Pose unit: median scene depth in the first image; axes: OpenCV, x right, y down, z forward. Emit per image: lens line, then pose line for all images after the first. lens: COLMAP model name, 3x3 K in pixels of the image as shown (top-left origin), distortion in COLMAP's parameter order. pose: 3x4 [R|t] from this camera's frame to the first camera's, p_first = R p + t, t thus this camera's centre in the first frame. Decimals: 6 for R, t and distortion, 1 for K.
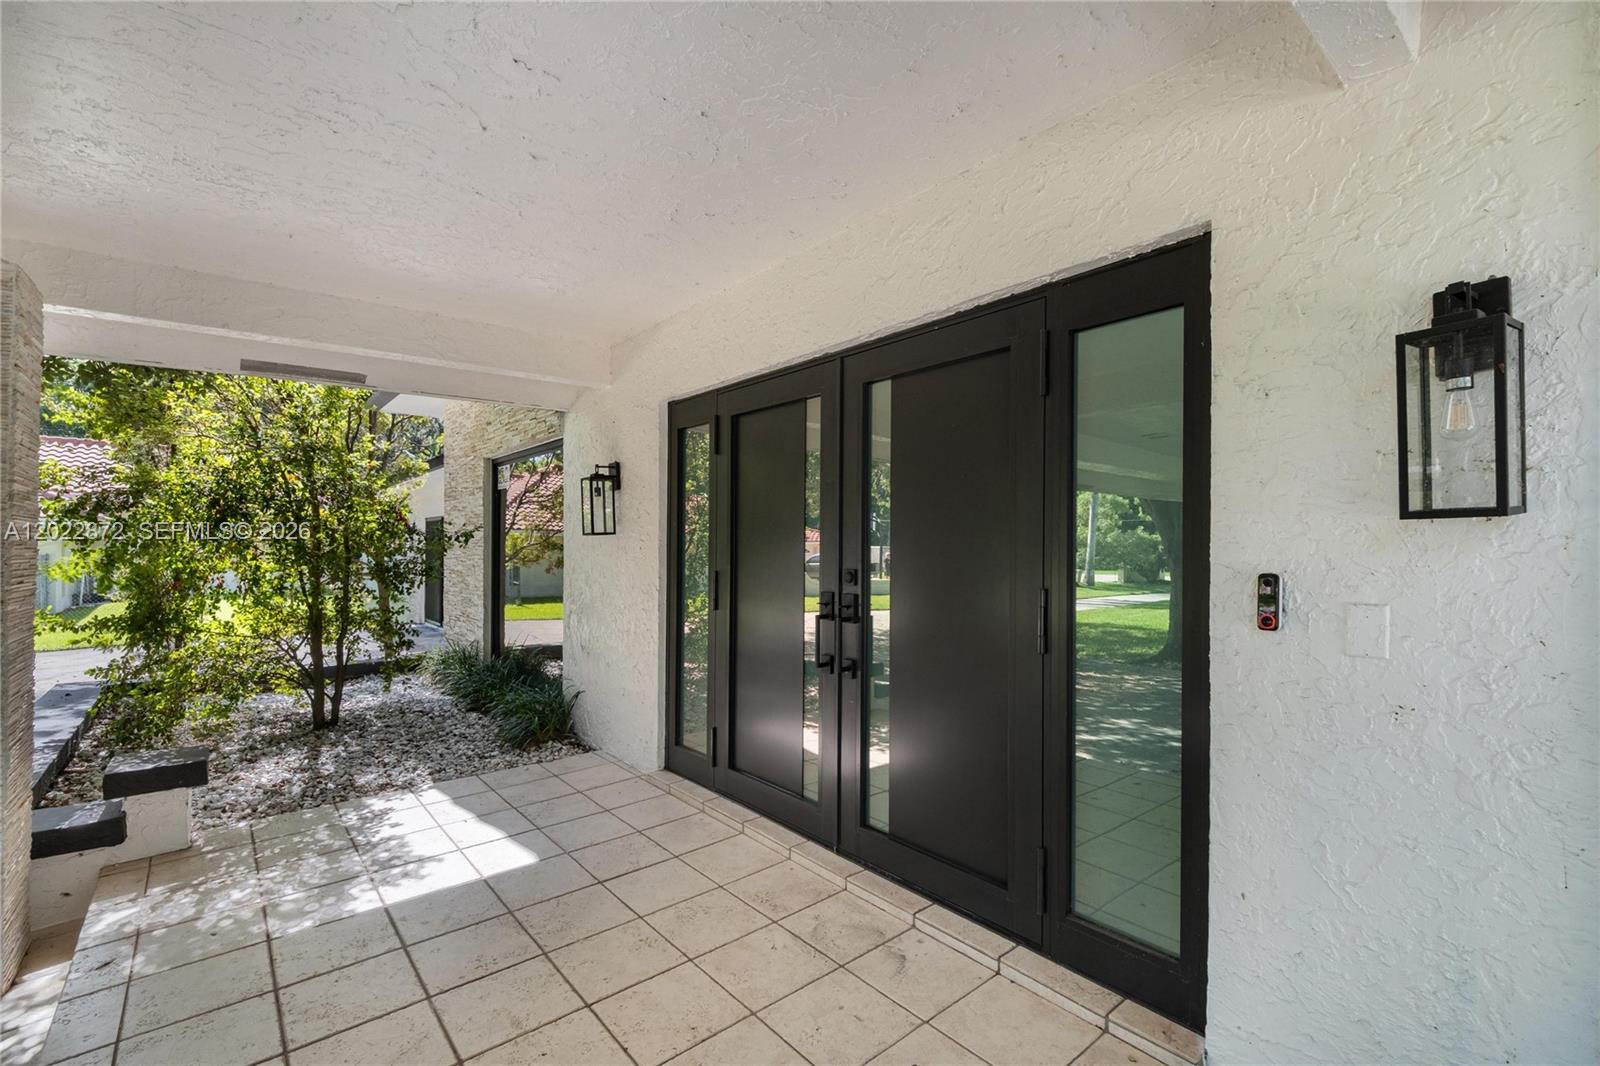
lens RADIAL K [[701.3, 0, 800.0], [0, 701.3, 533.0], [0, 0, 1]] dist [-0.001943, -0.000094]
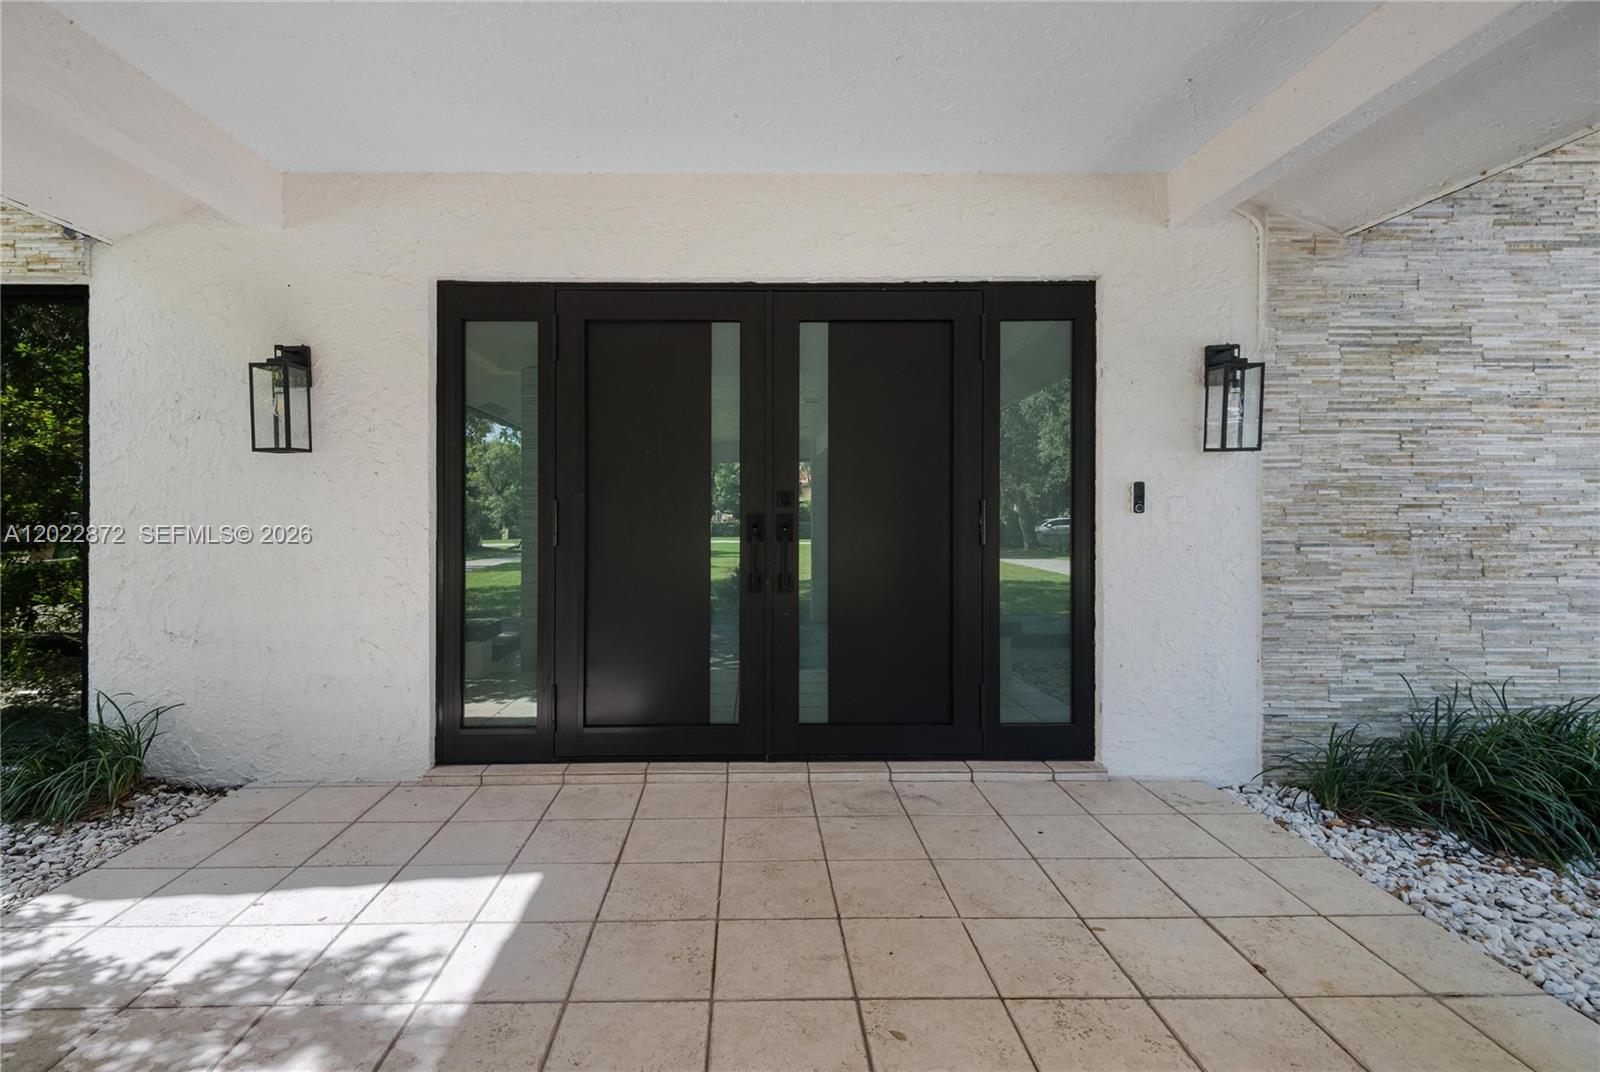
lens RADIAL K [[687.9, 0, 799.0], [0, 687.9, 505.7], [0, 0, 1]] dist [0.001785, 0.000216]
pose [[0.638147, 0.003639, 0.769906, -0.772563], [-0.009566, 0.999949, 0.003203, 0.075055], [-0.769855, -0.009409, 0.638149, 0.333312]]
